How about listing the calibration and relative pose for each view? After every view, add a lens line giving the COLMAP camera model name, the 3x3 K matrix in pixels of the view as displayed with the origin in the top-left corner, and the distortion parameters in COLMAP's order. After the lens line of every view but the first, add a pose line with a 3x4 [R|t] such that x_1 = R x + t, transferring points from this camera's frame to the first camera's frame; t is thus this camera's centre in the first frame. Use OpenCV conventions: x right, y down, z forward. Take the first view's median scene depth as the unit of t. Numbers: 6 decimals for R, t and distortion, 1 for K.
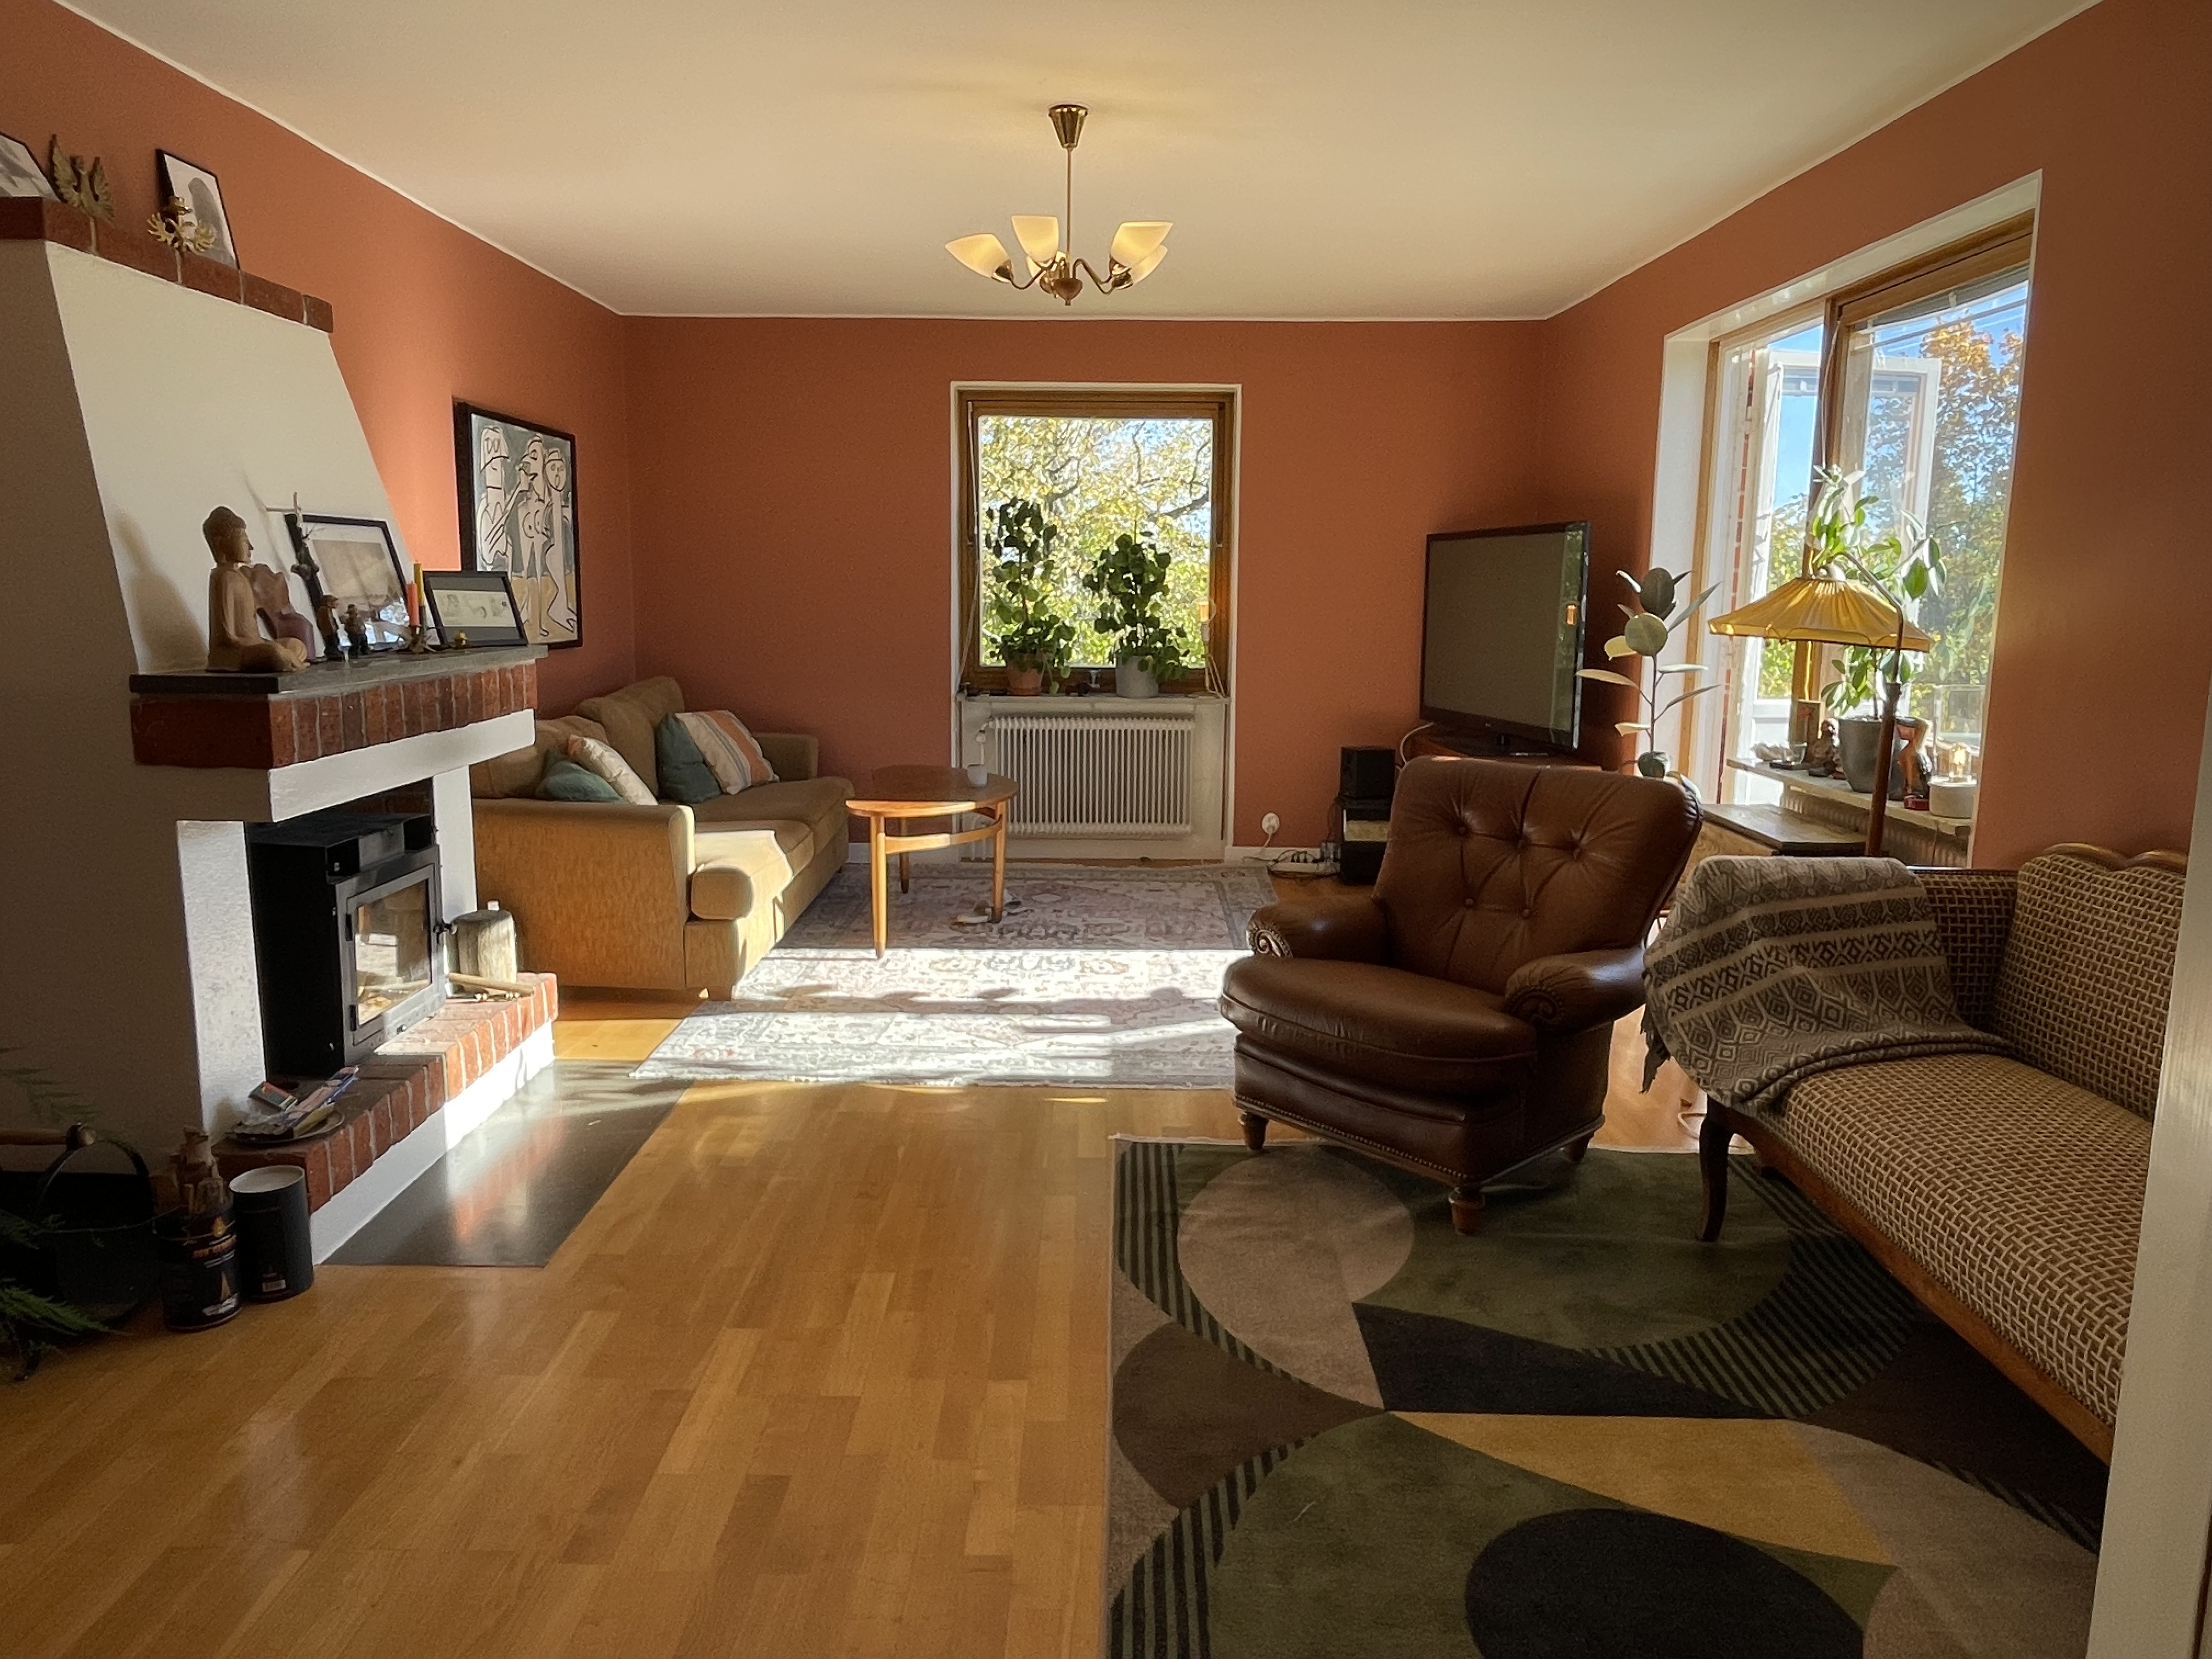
lens RADIAL K [[1453.4, 0, 1110.3], [0, 1453.4, 820.3], [0, 0, 1]] dist [-0.006135, -0.001324]
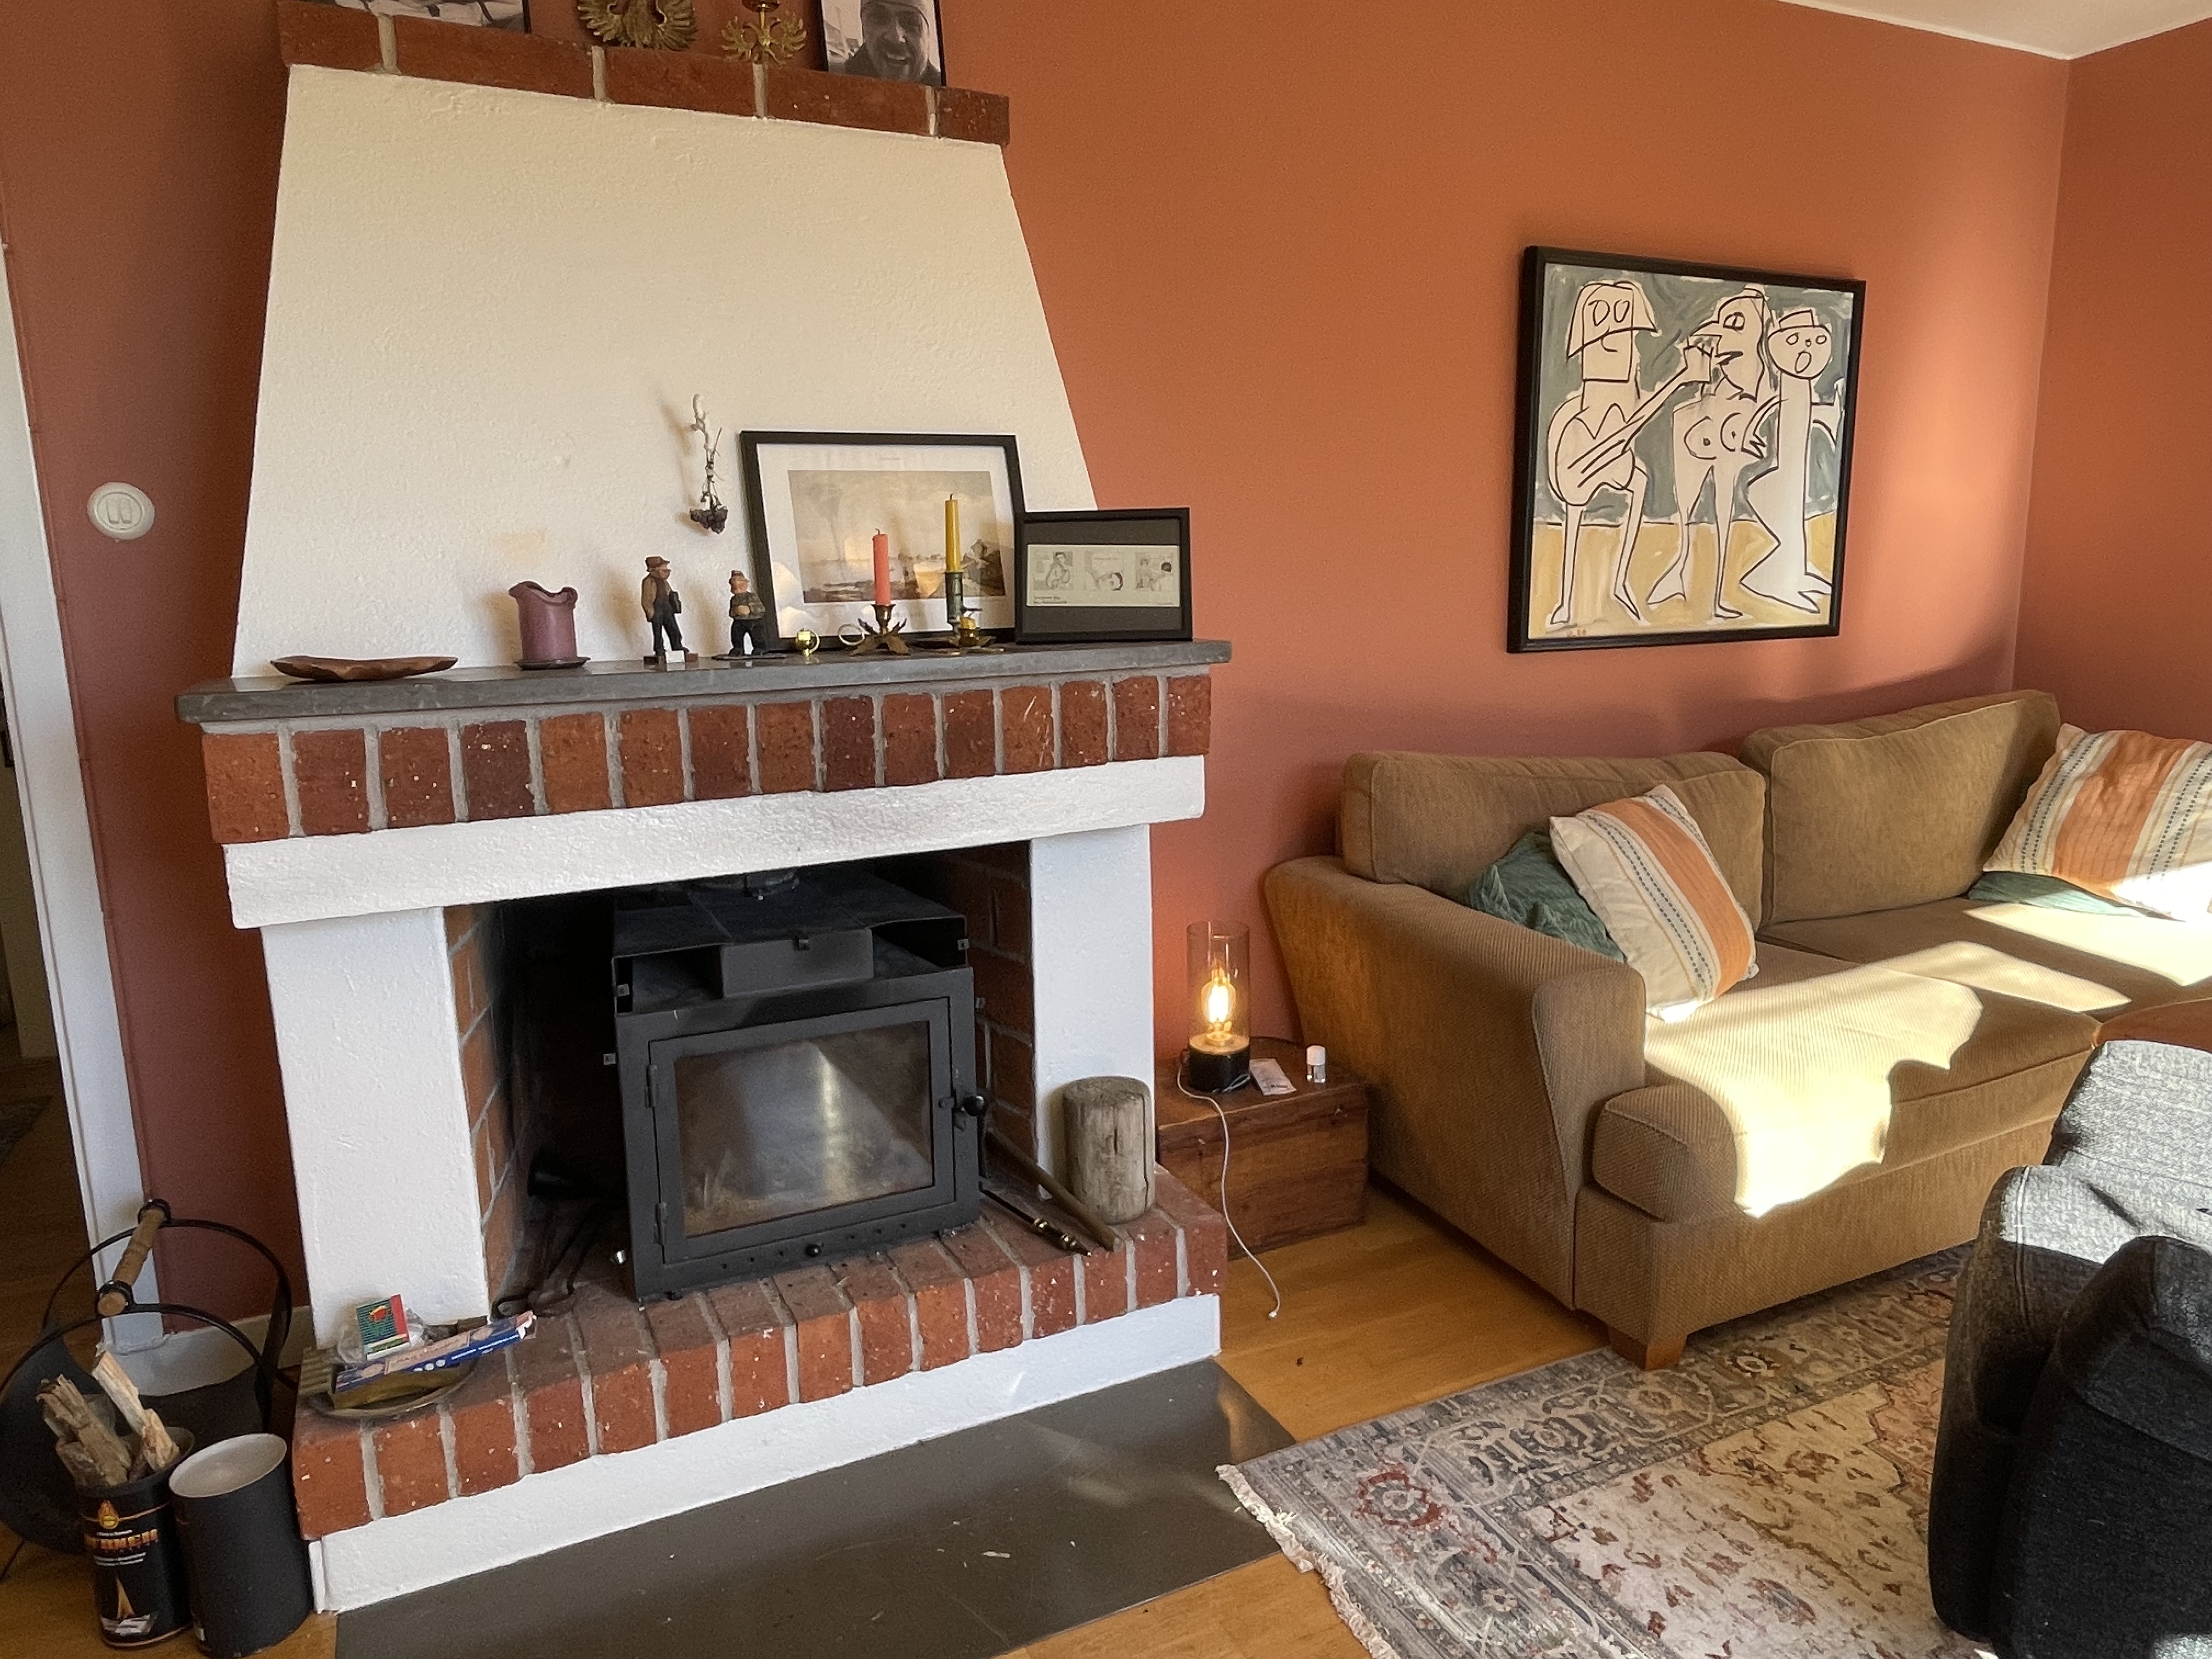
lens RADIAL K [[1453.4, 0, 1106.9], [0, 1453.4, 825.5], [0, 0, 1]] dist [-0.006135, -0.001324]
pose [[0.434615, 0.142211, -0.889318, 0.075453], [-0.121400, 0.987693, 0.098613, -0.089578], [0.892397, 0.065105, 0.446531, 0.641183]]
